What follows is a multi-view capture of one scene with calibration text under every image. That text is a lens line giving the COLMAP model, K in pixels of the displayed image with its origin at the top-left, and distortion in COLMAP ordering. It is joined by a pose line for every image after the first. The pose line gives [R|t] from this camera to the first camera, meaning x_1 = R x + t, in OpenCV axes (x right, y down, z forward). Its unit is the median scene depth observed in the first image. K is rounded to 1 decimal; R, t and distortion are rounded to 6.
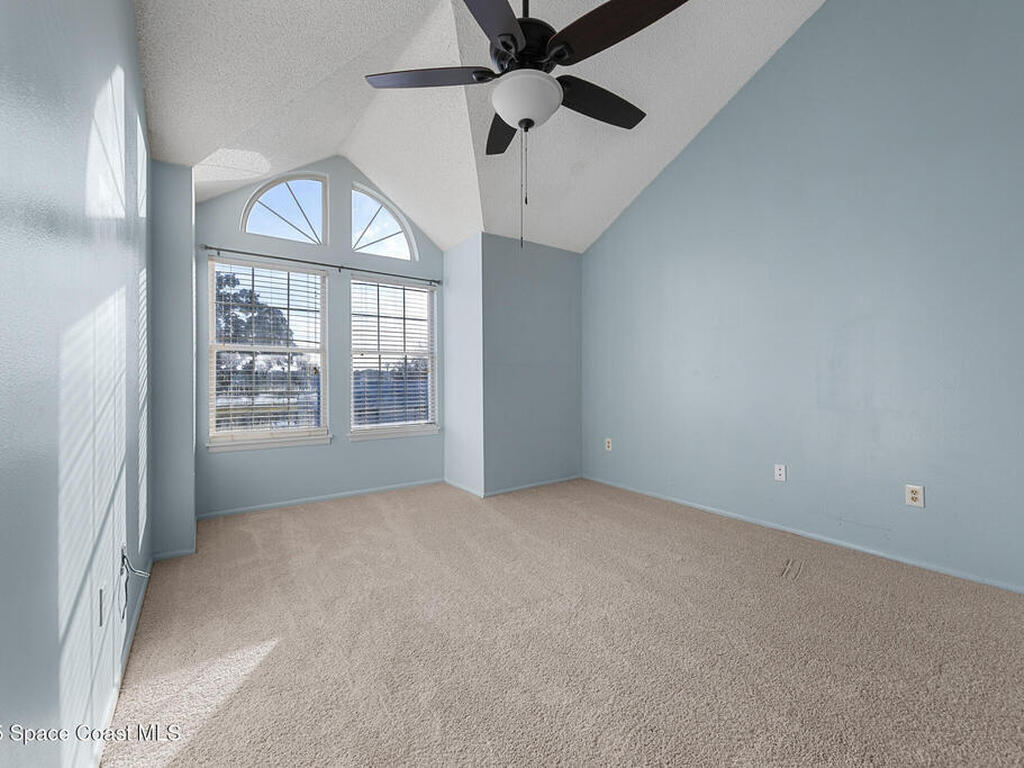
lens RADIAL K [[426.5, 0, 513.3], [0, 426.5, 379.5], [0, 0, 1]] dist [-0.000060, 0.000158]
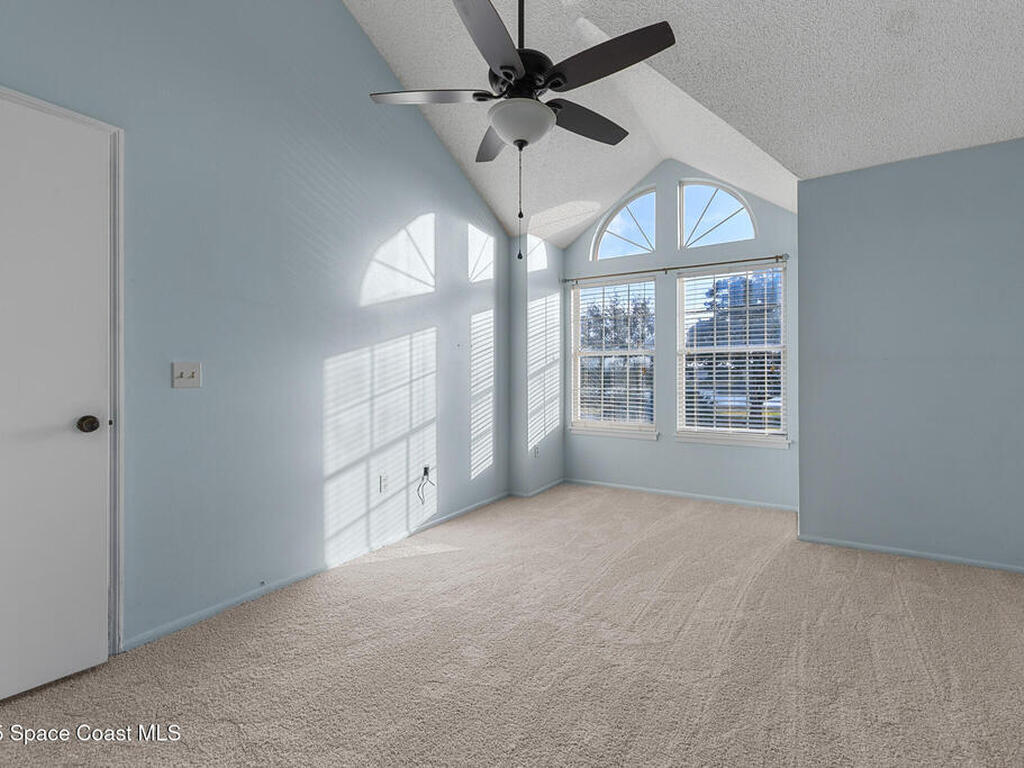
lens RADIAL K [[466.9, 0, 512.0], [0, 466.9, 384.0], [0, 0, 1]] dist [0.003210, 0.000155]
pose [[0.395749, 0.017438, -0.918193, 0.482448], [-0.003675, 0.999842, 0.017405, -0.007273], [0.918351, -0.003514, 0.395750, 0.219926]]
